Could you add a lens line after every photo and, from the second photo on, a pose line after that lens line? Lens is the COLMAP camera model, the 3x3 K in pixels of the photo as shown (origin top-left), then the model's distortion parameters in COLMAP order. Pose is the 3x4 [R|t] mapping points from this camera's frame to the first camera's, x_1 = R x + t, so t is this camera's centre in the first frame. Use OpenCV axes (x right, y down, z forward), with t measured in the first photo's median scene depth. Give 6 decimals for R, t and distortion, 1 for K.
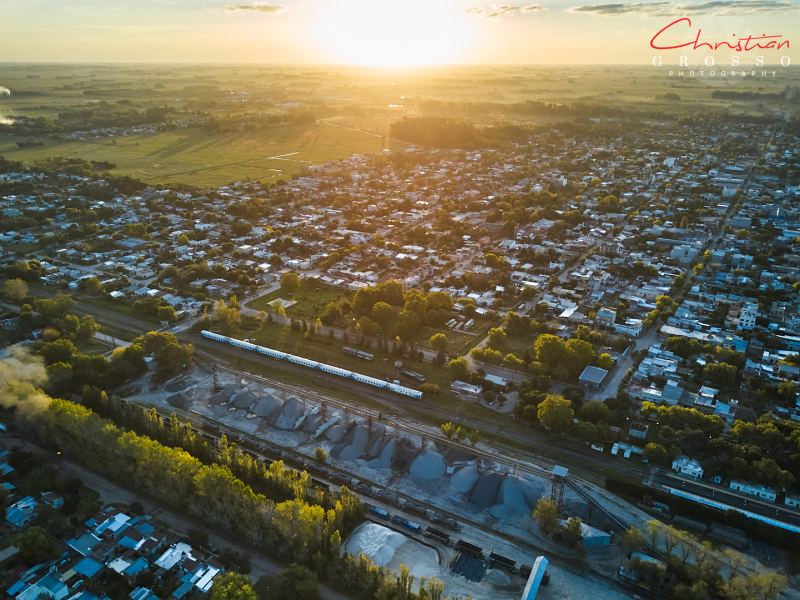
lens RADIAL K [[602.9, 0, 400.0], [0, 602.9, 300.0], [0, 0, 1]] dist [0.032381, -0.024716]
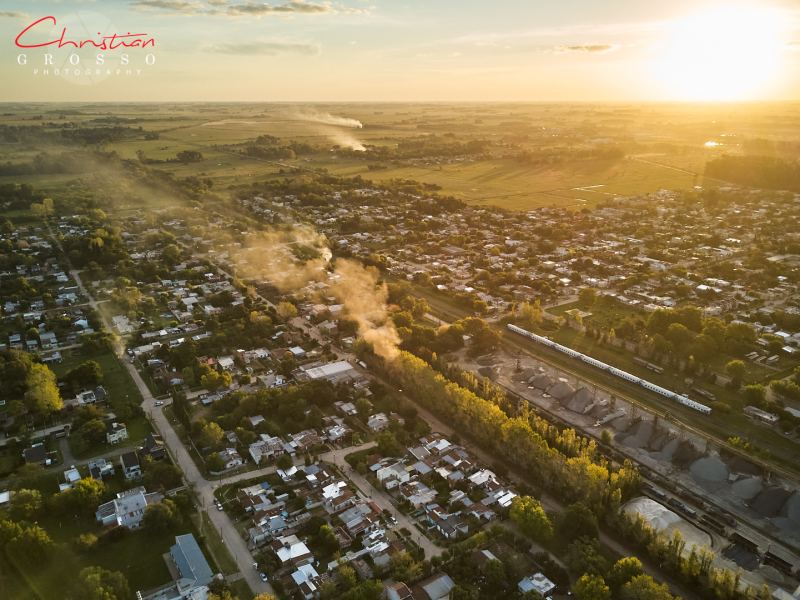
lens RADIAL K [[602.9, 0, 400.0], [0, 602.9, 300.0], [0, 0, 1]] dist [0.032381, -0.024716]
pose [[0.893131, 0.138860, -0.427826, -0.014553], [-0.161822, 0.986663, -0.017577, 0.050129], [0.419680, 0.084930, 0.903690, -0.138128]]
